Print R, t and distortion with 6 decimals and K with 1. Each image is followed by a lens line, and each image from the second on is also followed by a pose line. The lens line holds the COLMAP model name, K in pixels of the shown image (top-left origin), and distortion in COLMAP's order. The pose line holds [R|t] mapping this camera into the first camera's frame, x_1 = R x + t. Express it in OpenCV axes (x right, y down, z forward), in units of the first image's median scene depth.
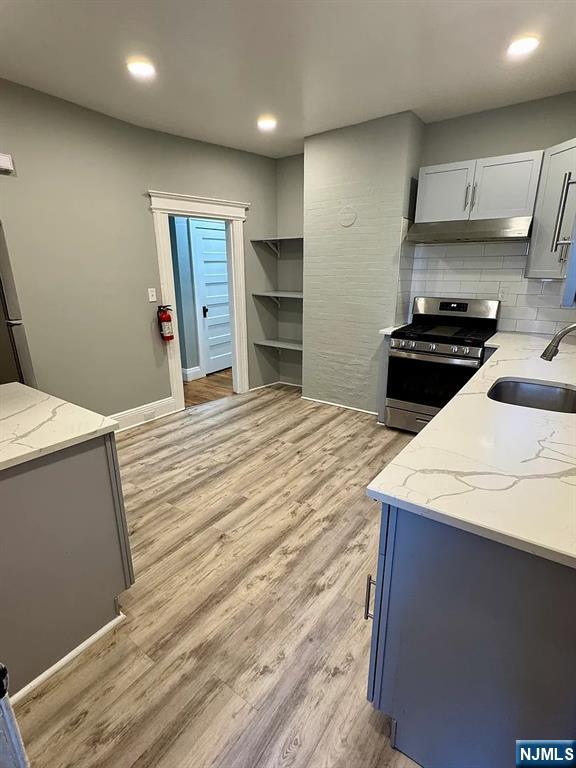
lens RADIAL K [[376.8, 0, 291.2], [0, 376.8, 383.1], [0, 0, 1]] dist [-0.002270, -0.000735]
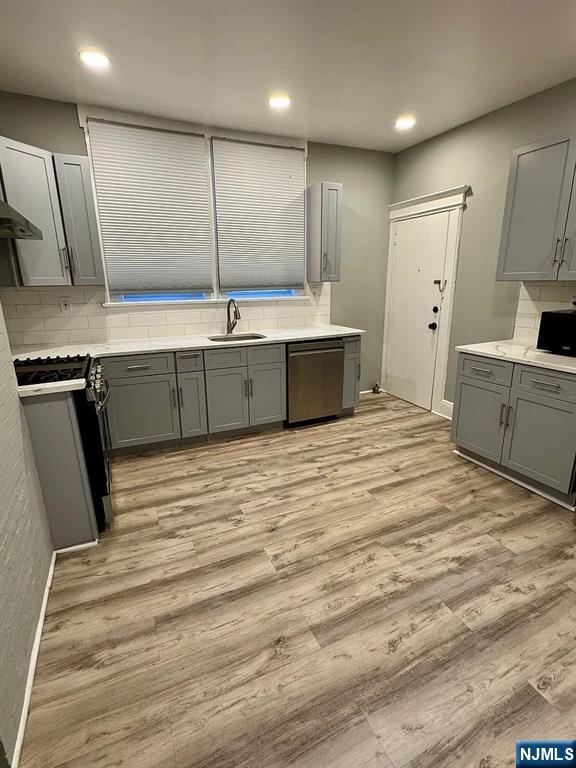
lens RADIAL K [[376.8, 0, 289.3], [0, 376.8, 381.6], [0, 0, 1]] dist [-0.002270, -0.000735]
pose [[-0.868500, -0.114024, 0.482397, -0.297053], [0.160569, 0.855995, 0.491417, -0.370786], [-0.468963, 0.504254, -0.725122, 1.283796]]
